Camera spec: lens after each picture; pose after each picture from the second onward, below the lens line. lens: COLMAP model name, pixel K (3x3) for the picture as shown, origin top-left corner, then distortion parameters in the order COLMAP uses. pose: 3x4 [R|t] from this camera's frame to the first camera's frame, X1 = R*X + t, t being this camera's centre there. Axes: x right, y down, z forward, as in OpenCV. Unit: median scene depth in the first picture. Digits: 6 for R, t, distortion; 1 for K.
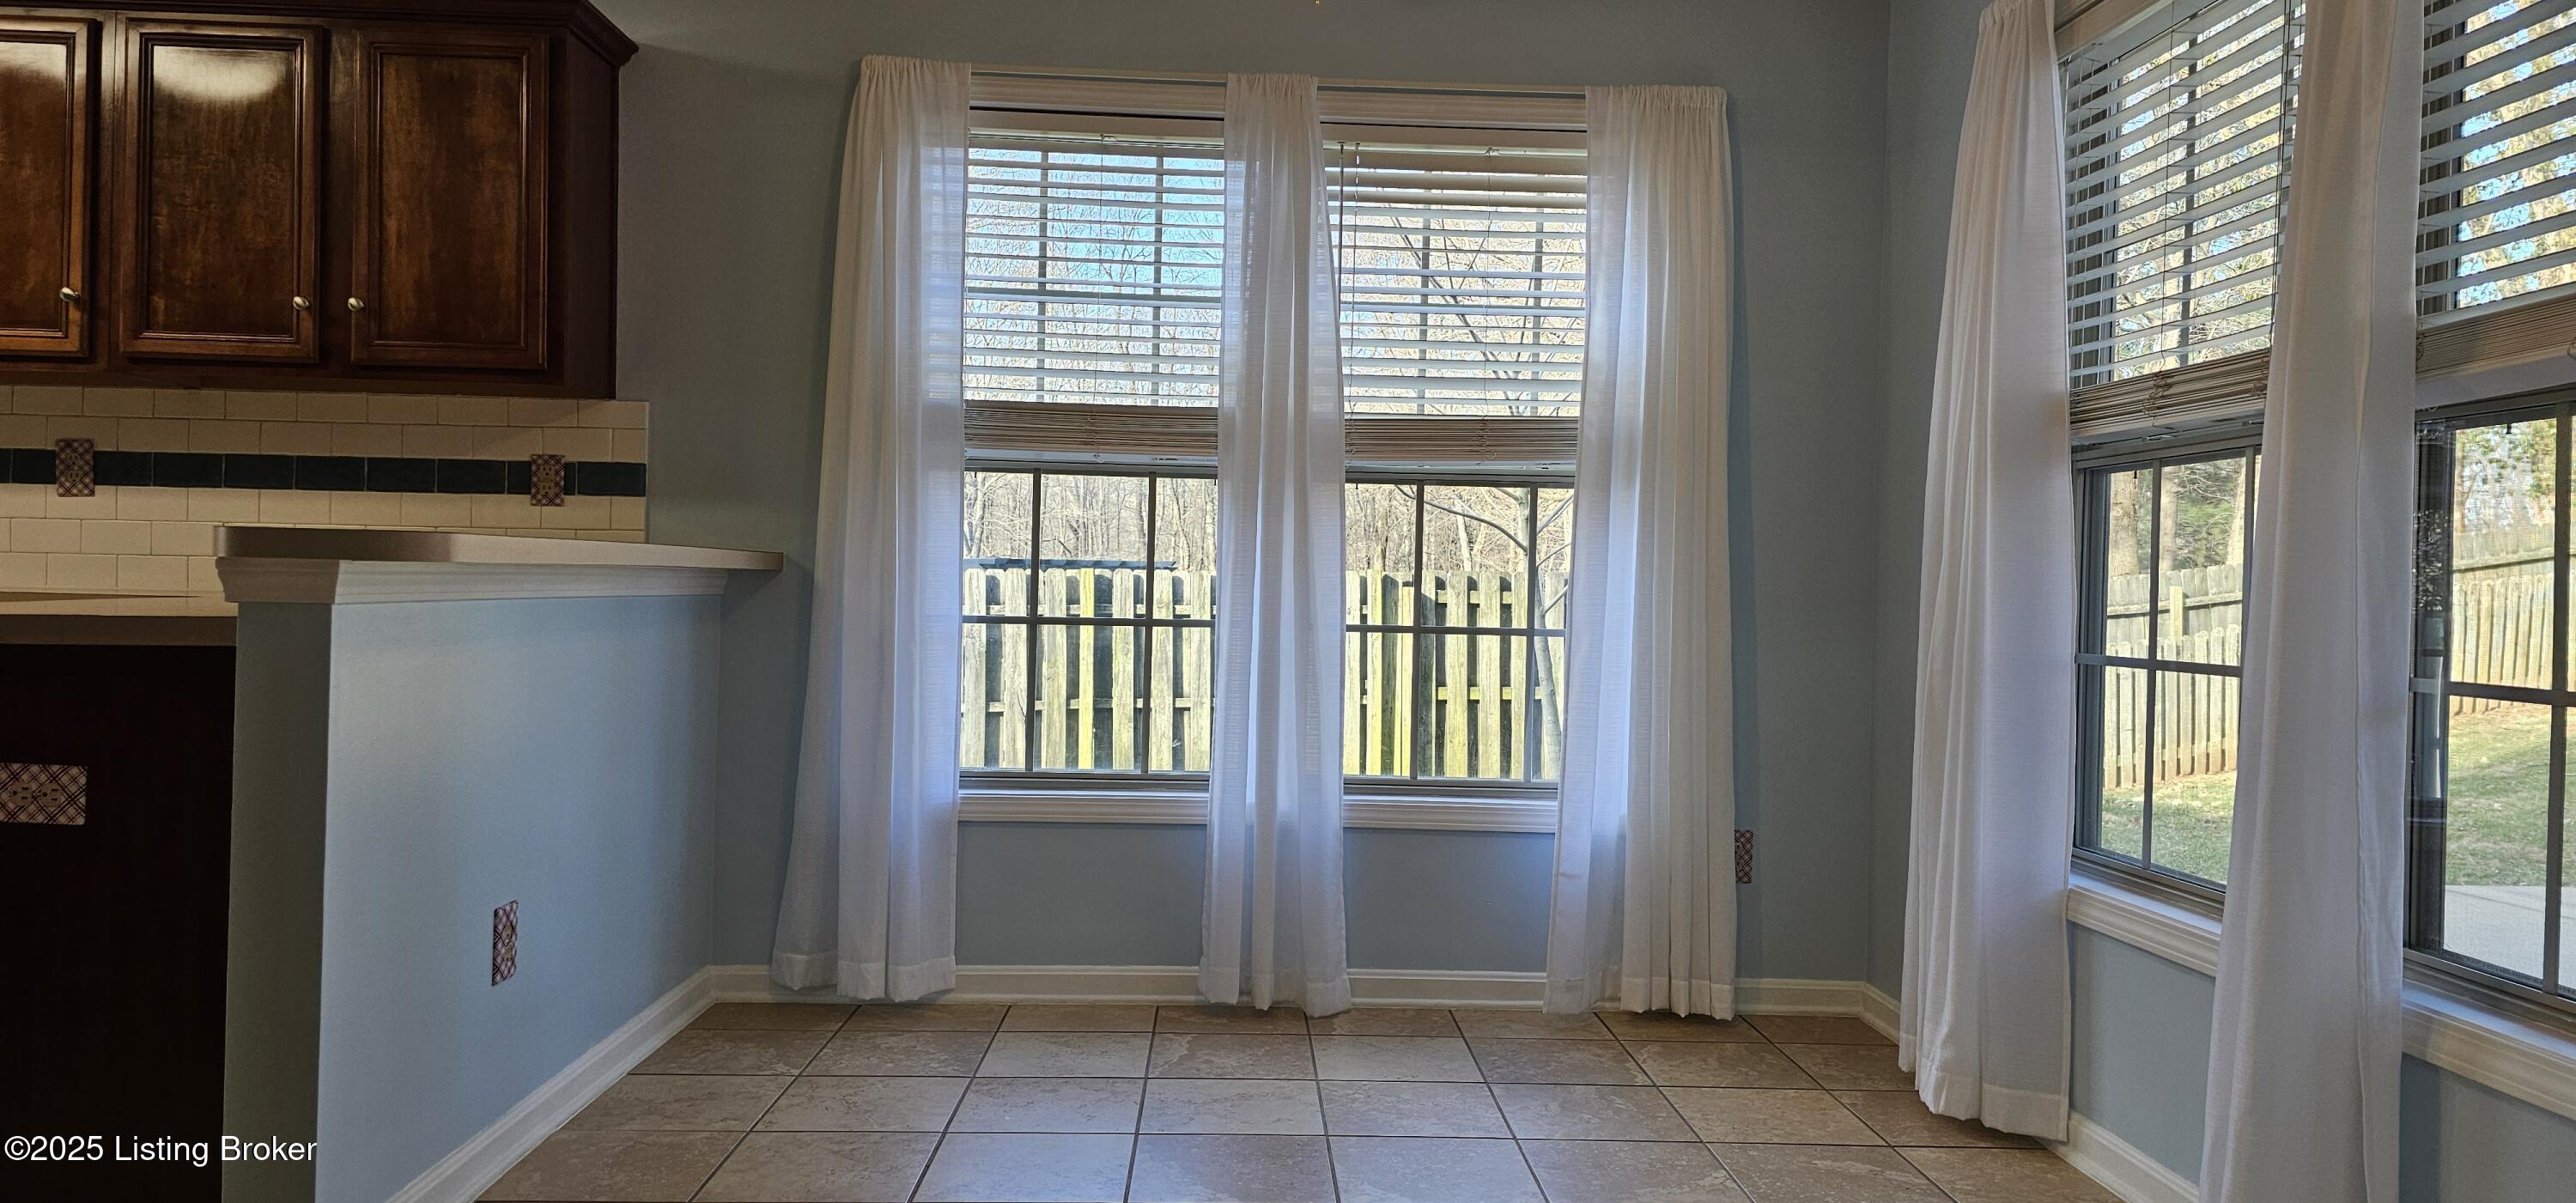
lens RADIAL K [[1708.2, 0, 1276.9], [0, 1708.2, 596.2], [0, 0, 1]] dist [0.076823, -0.074603]
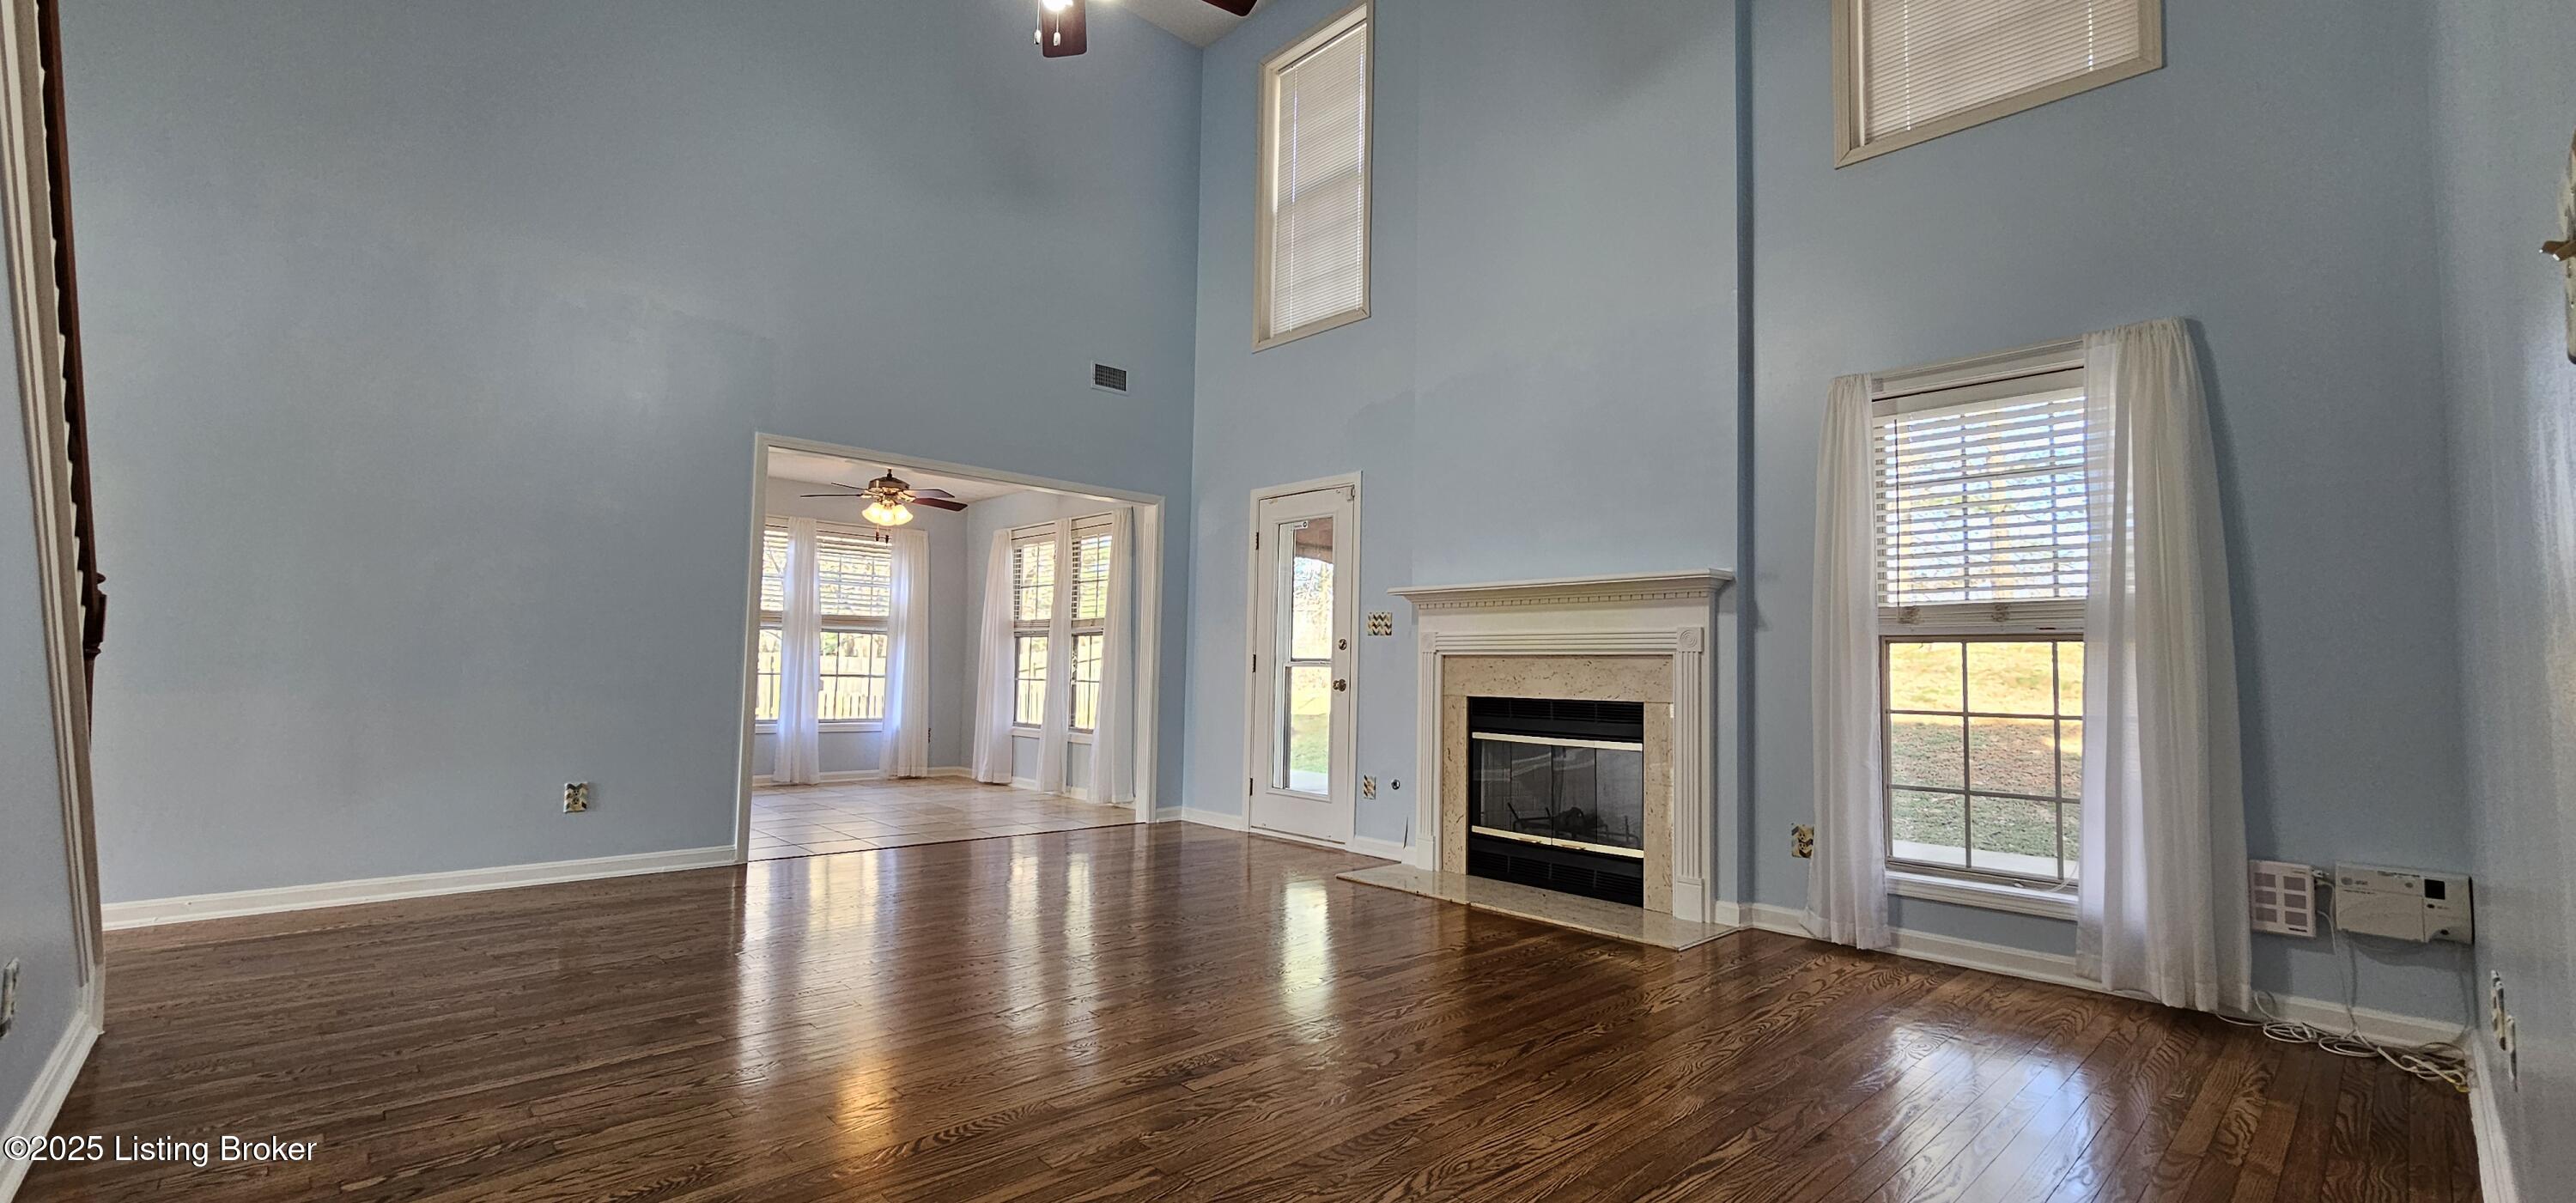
lens RADIAL K [[1054.3, 0, 1288.0], [0, 1054.3, 601.5], [0, 0, 1]] dist [0.001739, -0.000188]
pose [[0.754059, 0.037777, 0.655720, -0.738688], [0.000304, 0.998324, -0.057865, -0.006009], [-0.656807, 0.043833, 0.752784, -1.412897]]
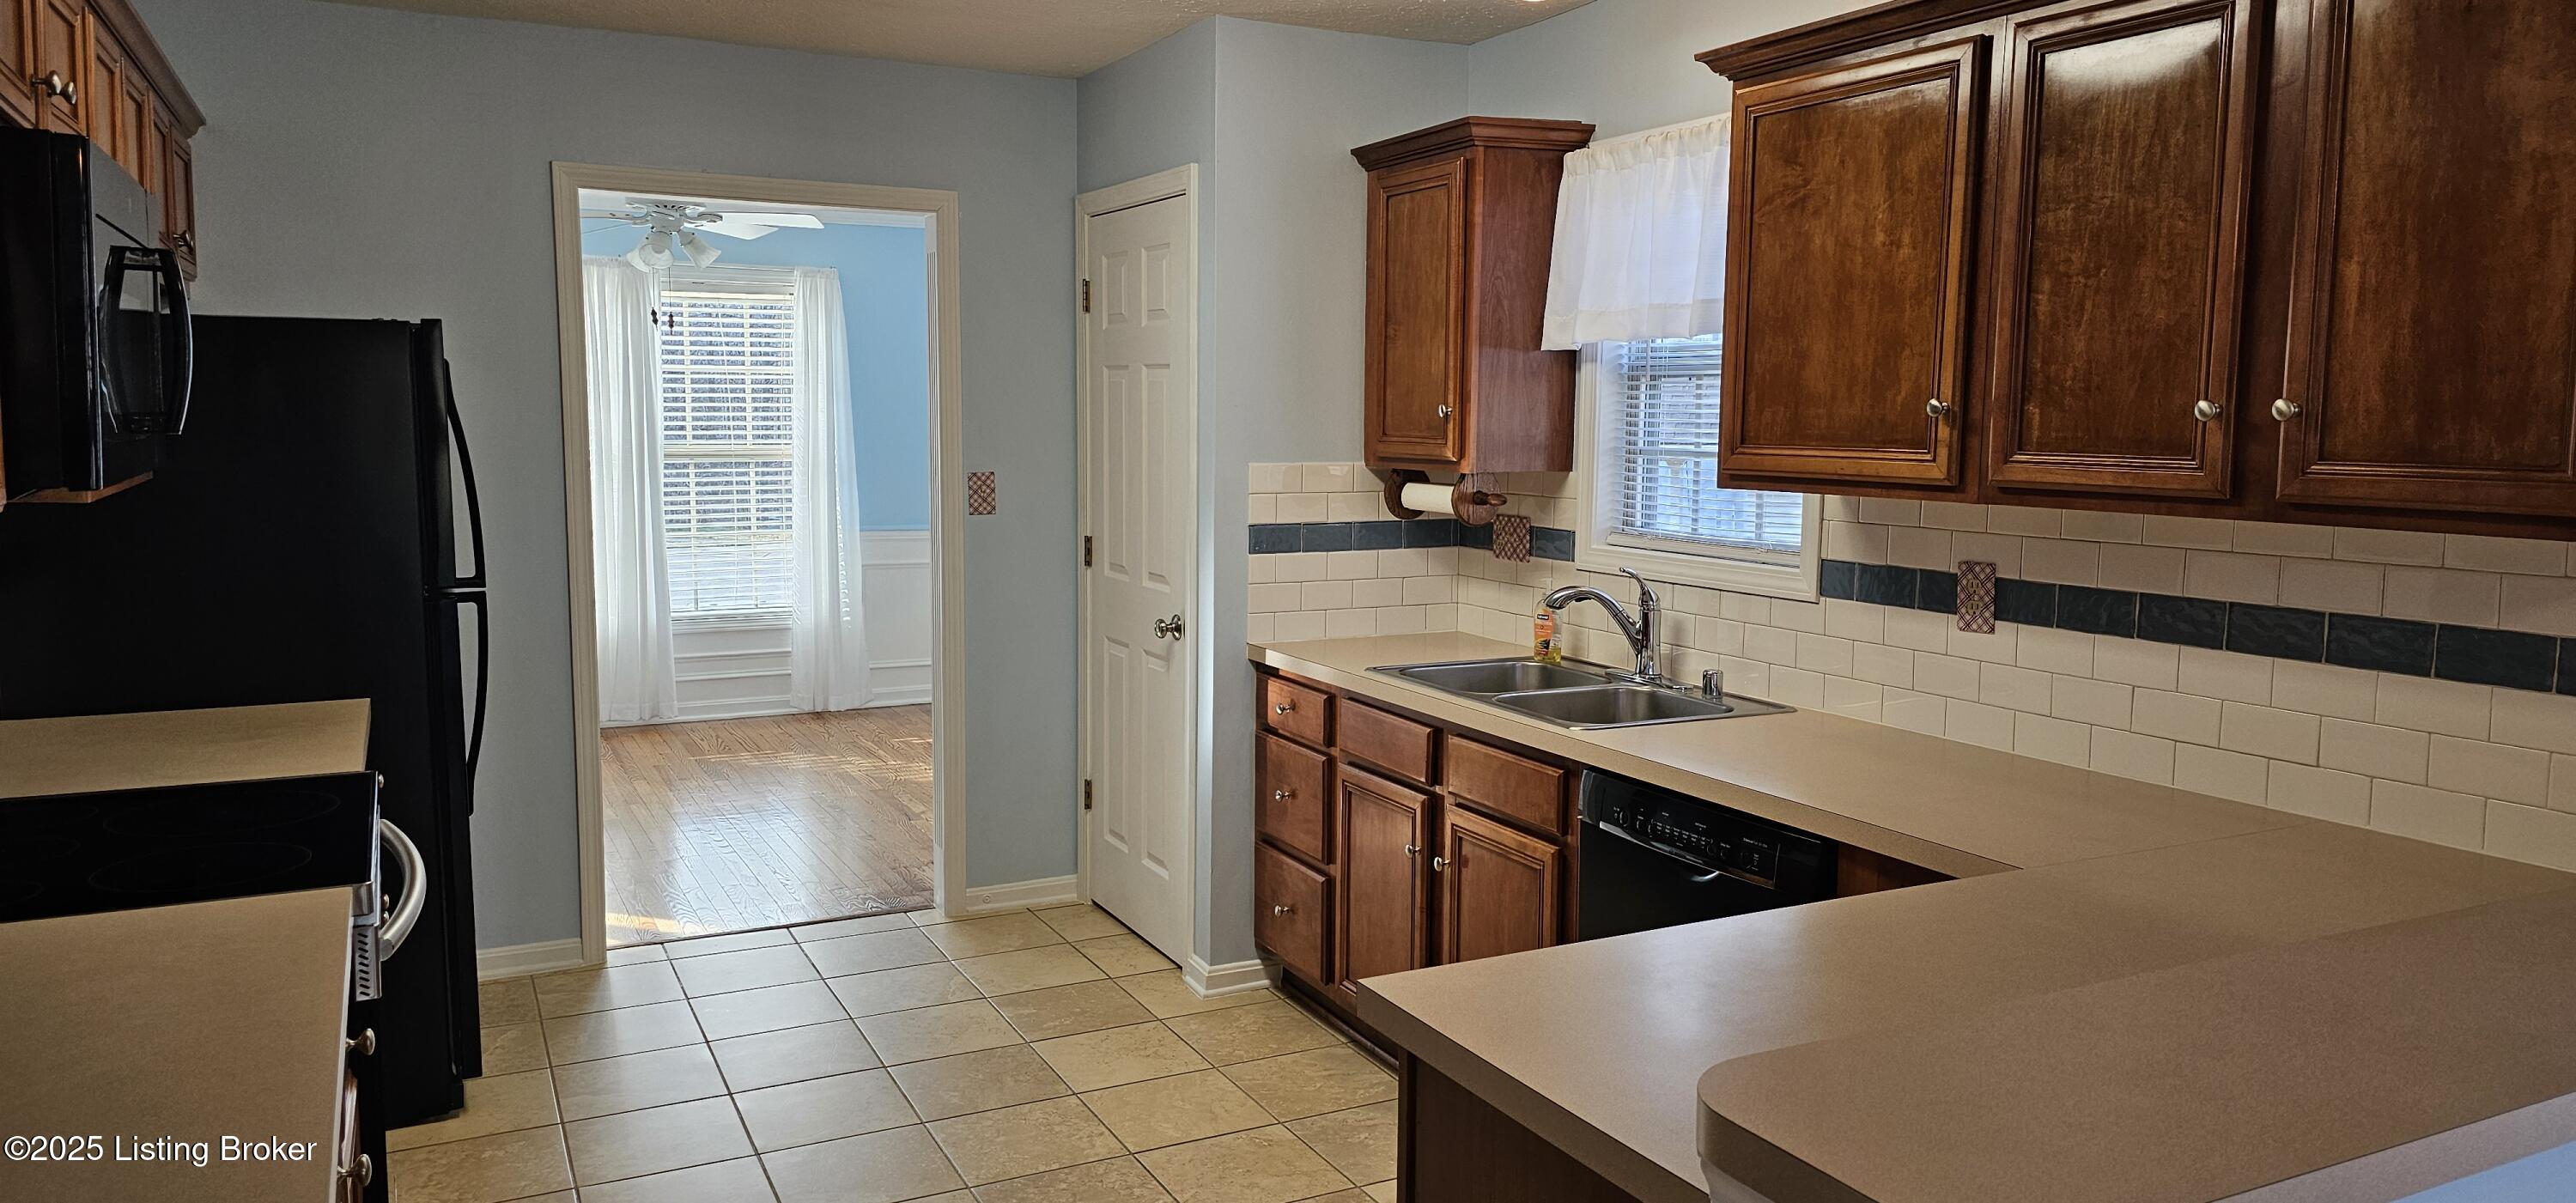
lens RADIAL K [[1708.2, 0, 1276.9], [0, 1708.2, 596.2], [0, 0, 1]] dist [0.076823, -0.074603]
pose [[0.414522, 0.076360, -0.906830, -0.106372], [0.000492, 0.996454, 0.084132, -0.152969], [0.910039, -0.035321, 0.413015, 0.404638]]
